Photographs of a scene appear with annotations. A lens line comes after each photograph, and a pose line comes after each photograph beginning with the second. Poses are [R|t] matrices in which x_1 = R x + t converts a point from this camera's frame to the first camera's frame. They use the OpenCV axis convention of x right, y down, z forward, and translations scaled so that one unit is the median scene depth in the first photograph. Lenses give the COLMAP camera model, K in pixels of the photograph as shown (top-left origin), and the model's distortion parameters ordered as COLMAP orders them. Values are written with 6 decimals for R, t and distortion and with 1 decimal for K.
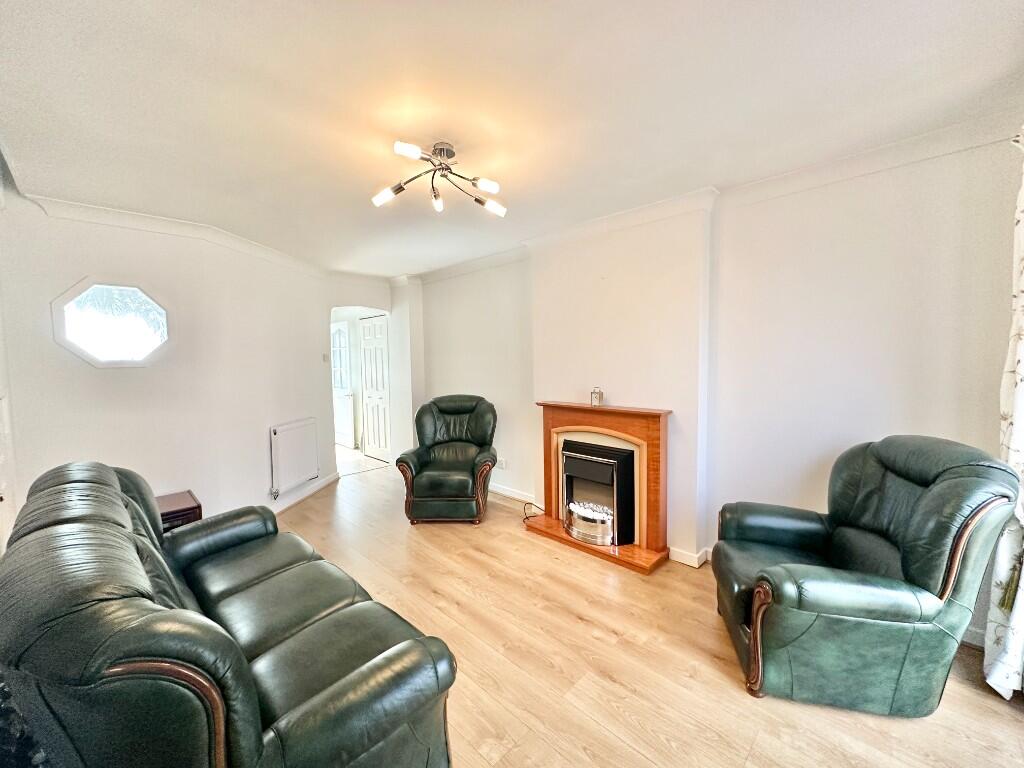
lens RADIAL K [[407.6, 0, 509.8], [0, 407.6, 384.2], [0, 0, 1]] dist [-0.003321, 0.000450]
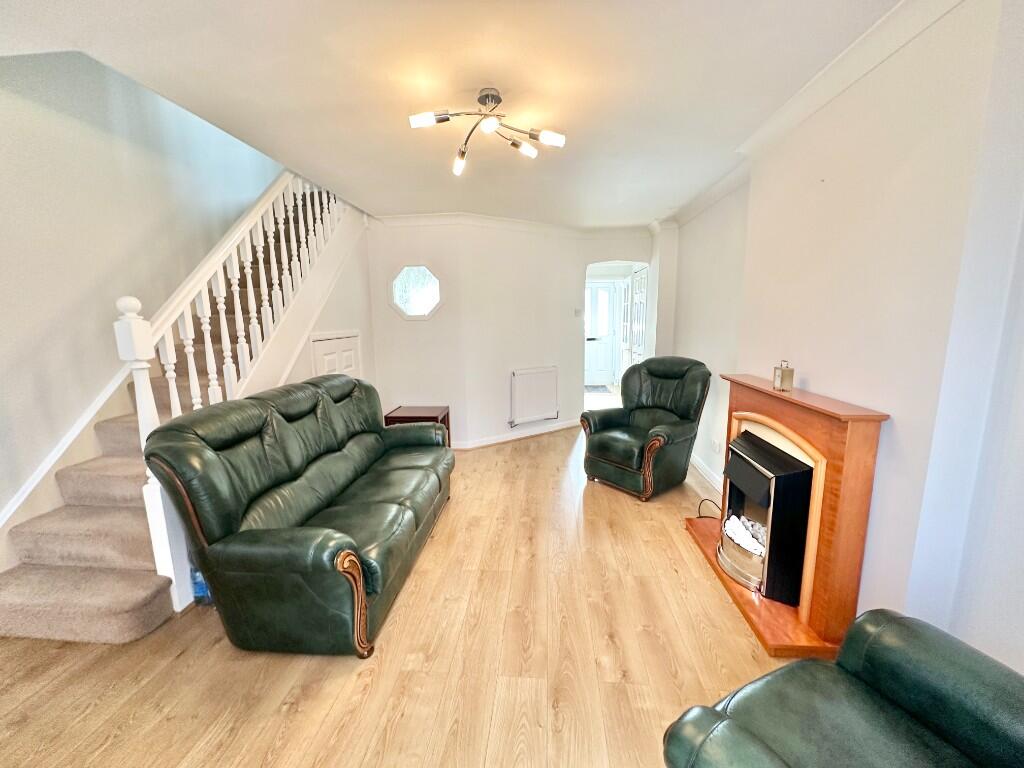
lens RADIAL K [[407.6, 0, 509.3], [0, 407.6, 384.3], [0, 0, 1]] dist [-0.003321, 0.000450]
pose [[0.636018, 0.133767, -0.759991, 0.586802], [-0.046922, 0.989742, 0.134938, -0.029310], [0.770246, -0.050162, 0.635771, 0.335829]]
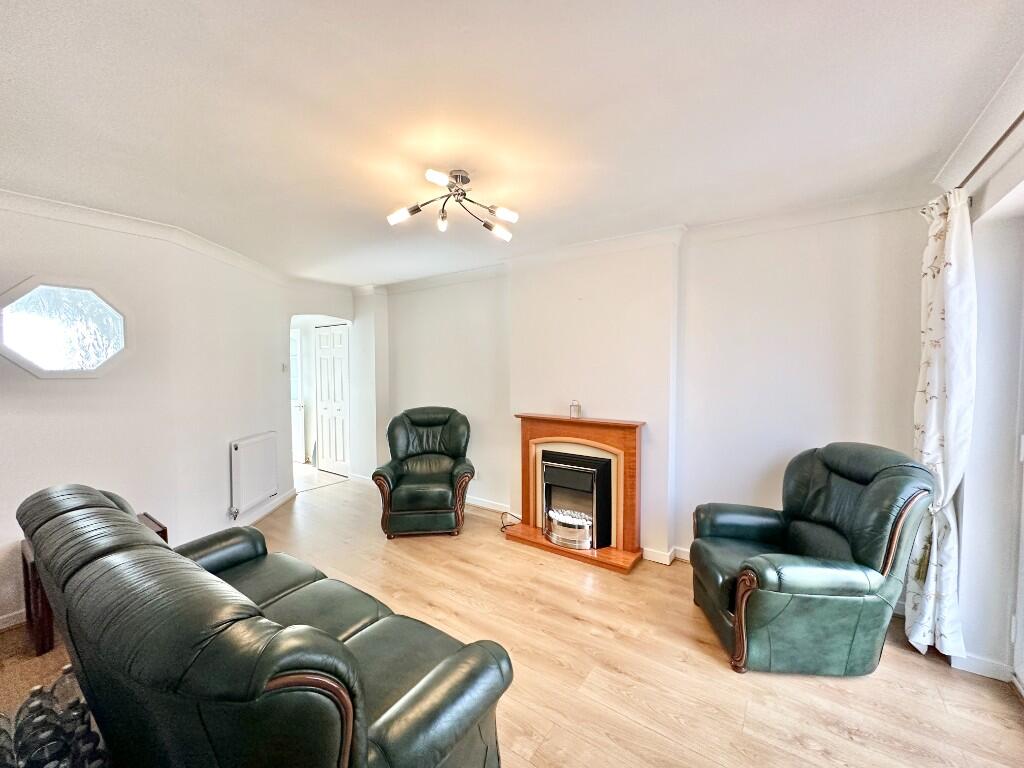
lens RADIAL K [[407.6, 0, 509.6], [0, 407.6, 384.8], [0, 0, 1]] dist [-0.003321, 0.000450]
pose [[0.988219, 0.006970, 0.152891, -0.162755], [-0.003641, 0.999750, -0.022042, -0.012687], [-0.153006, 0.021226, 0.987997, -0.040250]]
